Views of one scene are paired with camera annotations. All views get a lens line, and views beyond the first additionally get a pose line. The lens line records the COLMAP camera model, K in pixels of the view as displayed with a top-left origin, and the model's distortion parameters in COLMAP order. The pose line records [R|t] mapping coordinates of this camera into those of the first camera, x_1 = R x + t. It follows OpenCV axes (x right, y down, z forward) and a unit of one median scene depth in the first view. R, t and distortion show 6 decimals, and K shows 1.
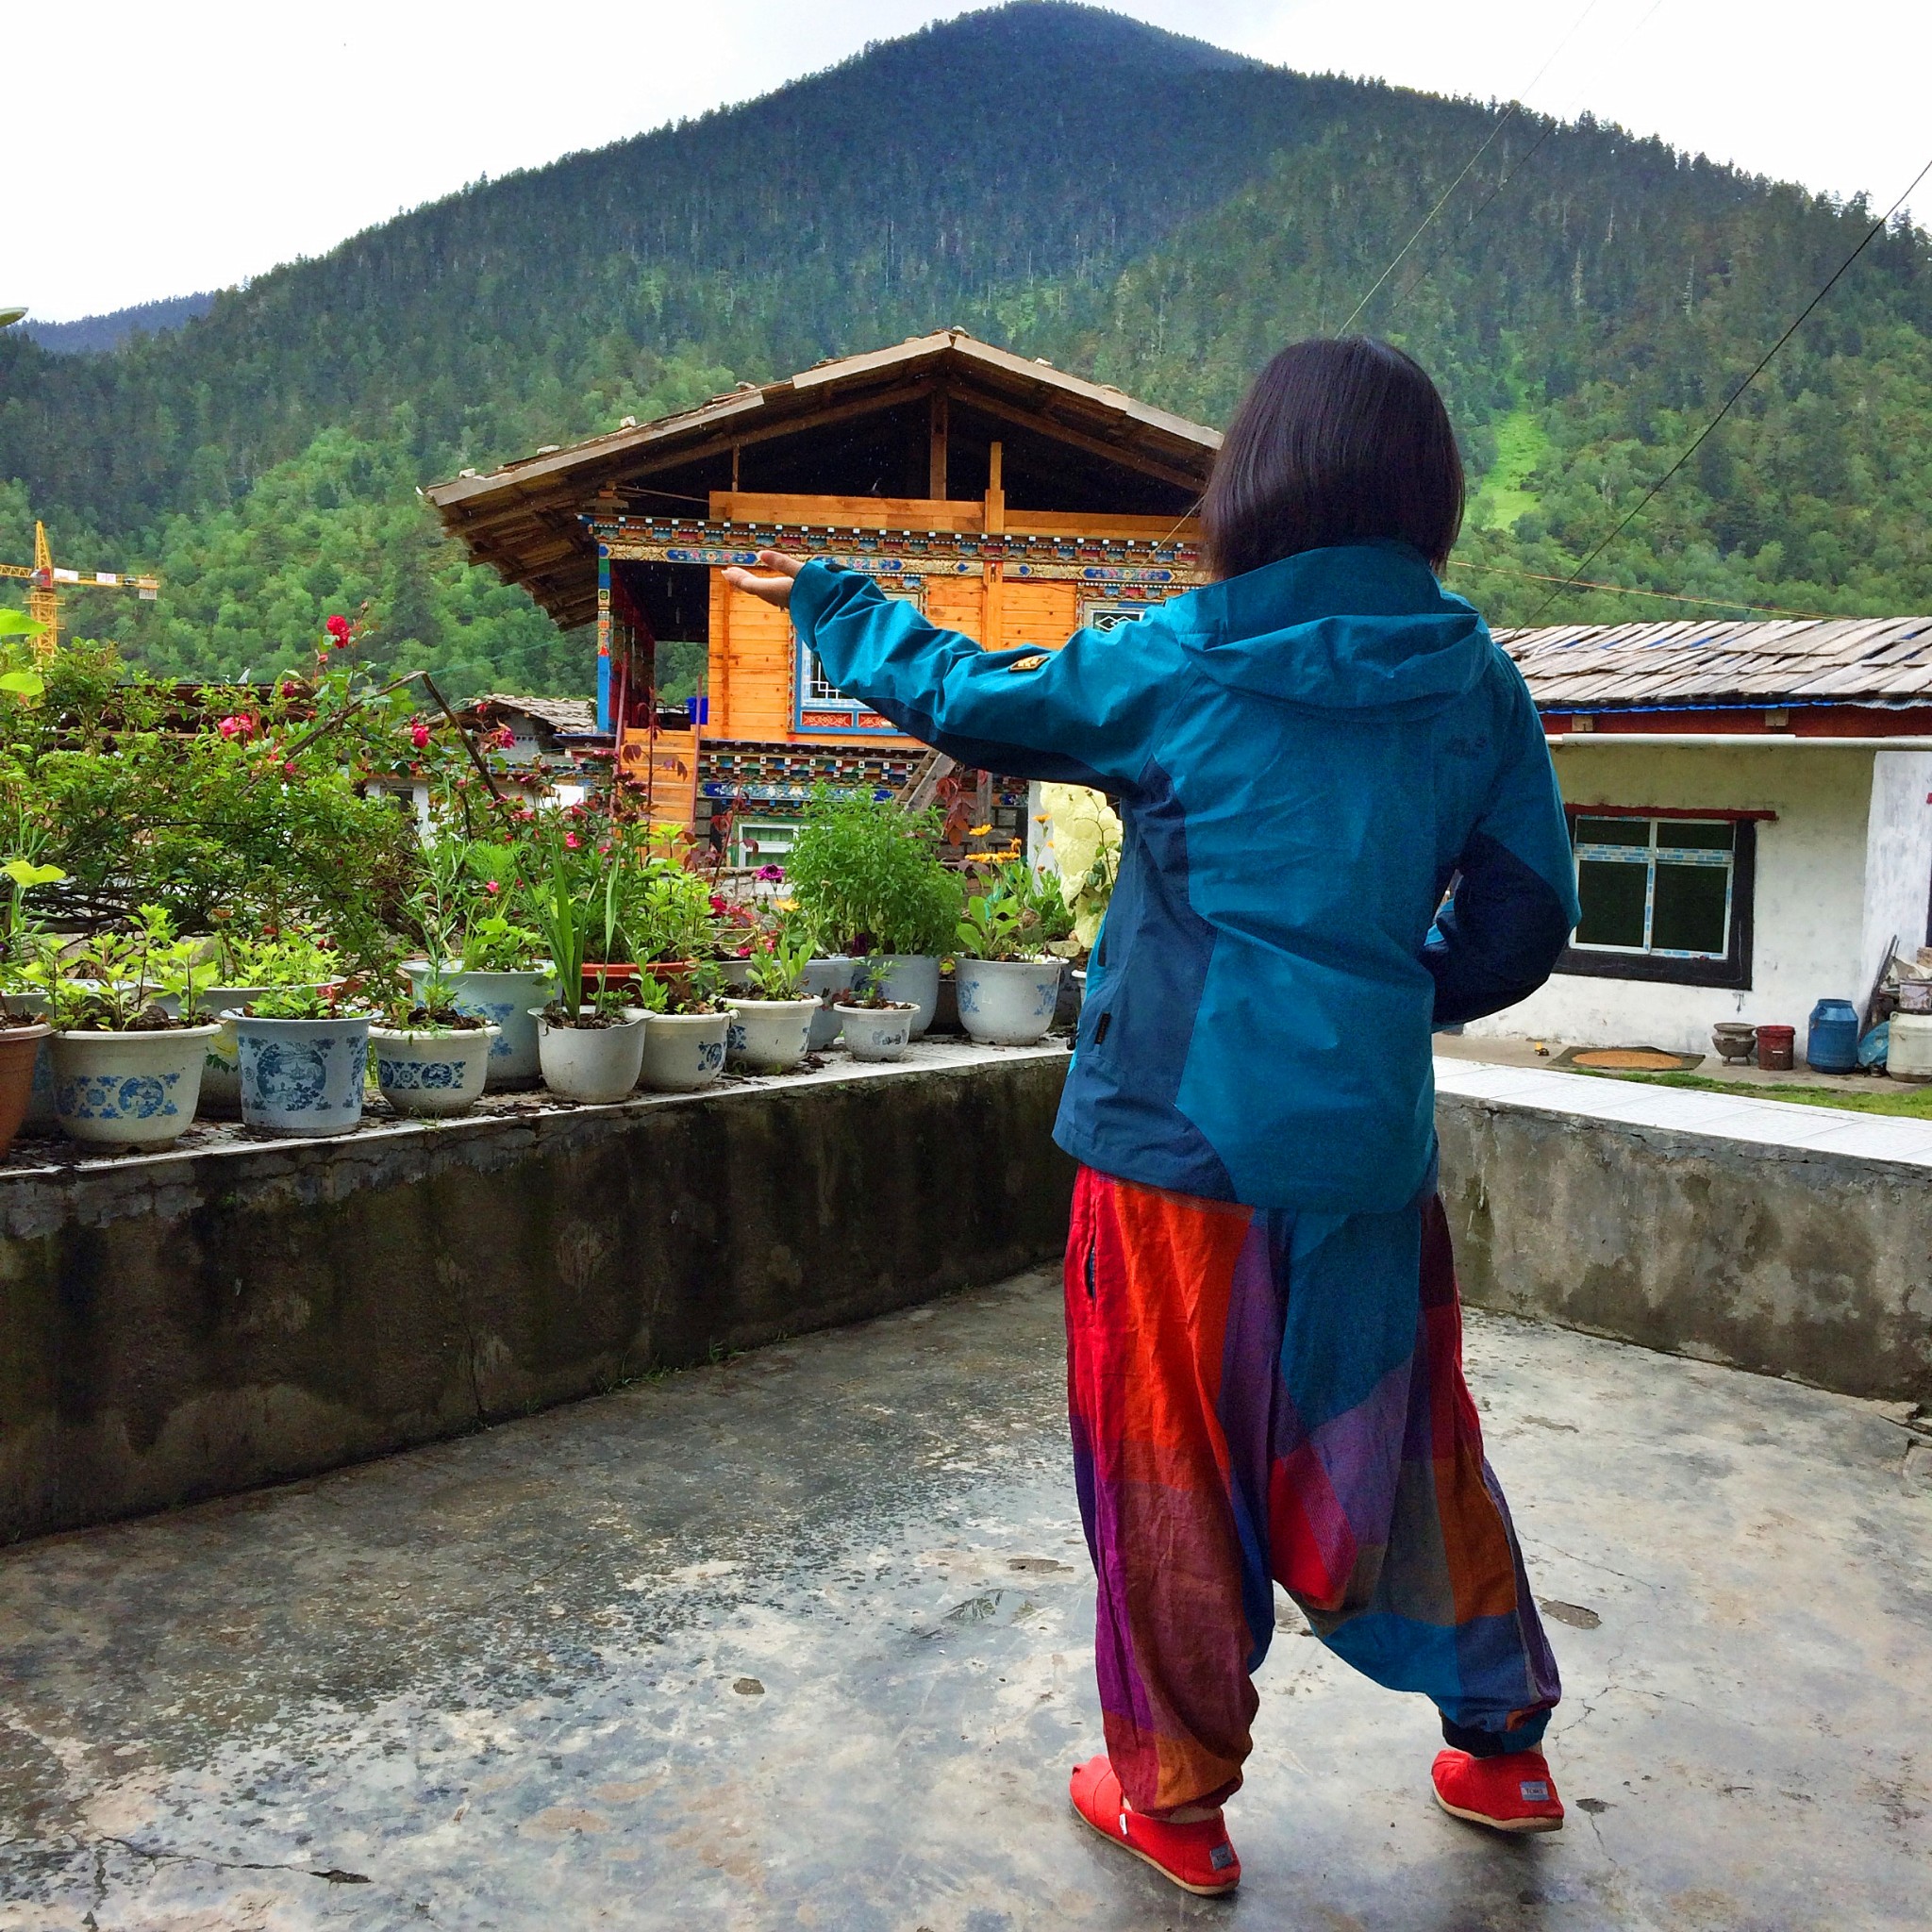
lens RADIAL K [[2129.9, 0, 967.2], [0, 2129.9, 966.6], [0, 0, 1]] dist [0.048053, 0.000000]
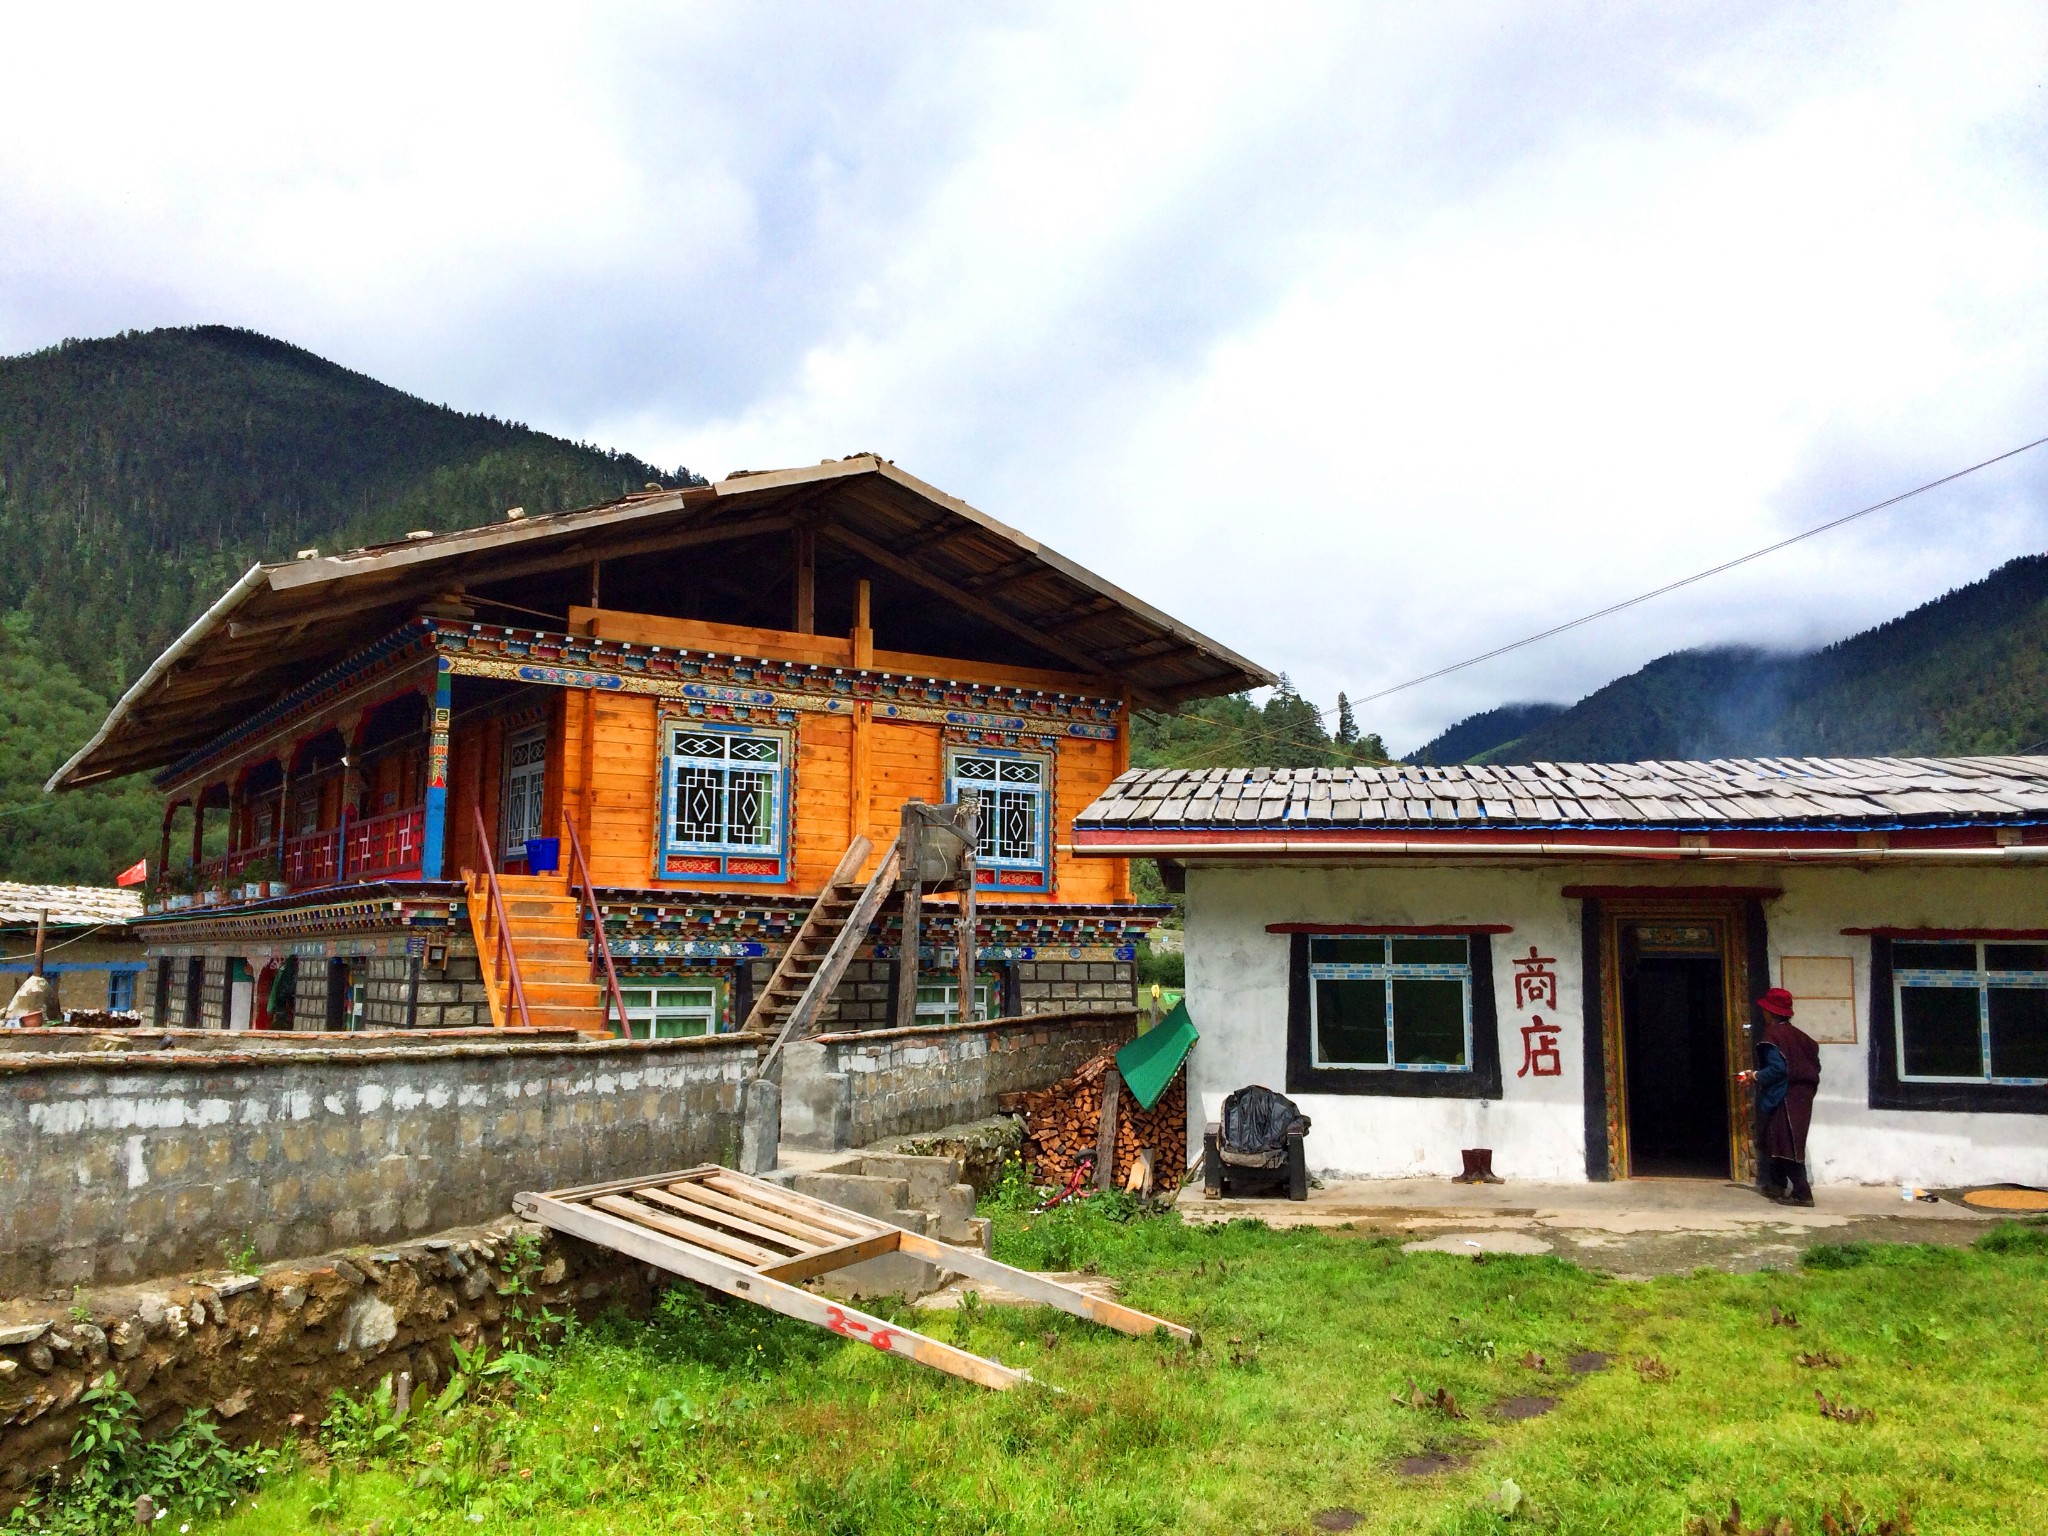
lens RADIAL K [[1699.2, 0, 1021.7], [0, 1699.2, 764.8], [0, 0, 1]] dist [0.064252, -0.054014]
pose [[0.892299, 0.032213, 0.450295, -0.266225], [0.058467, 0.980805, -0.186022, -0.017404], [-0.447644, 0.192314, 0.873287, 0.316816]]
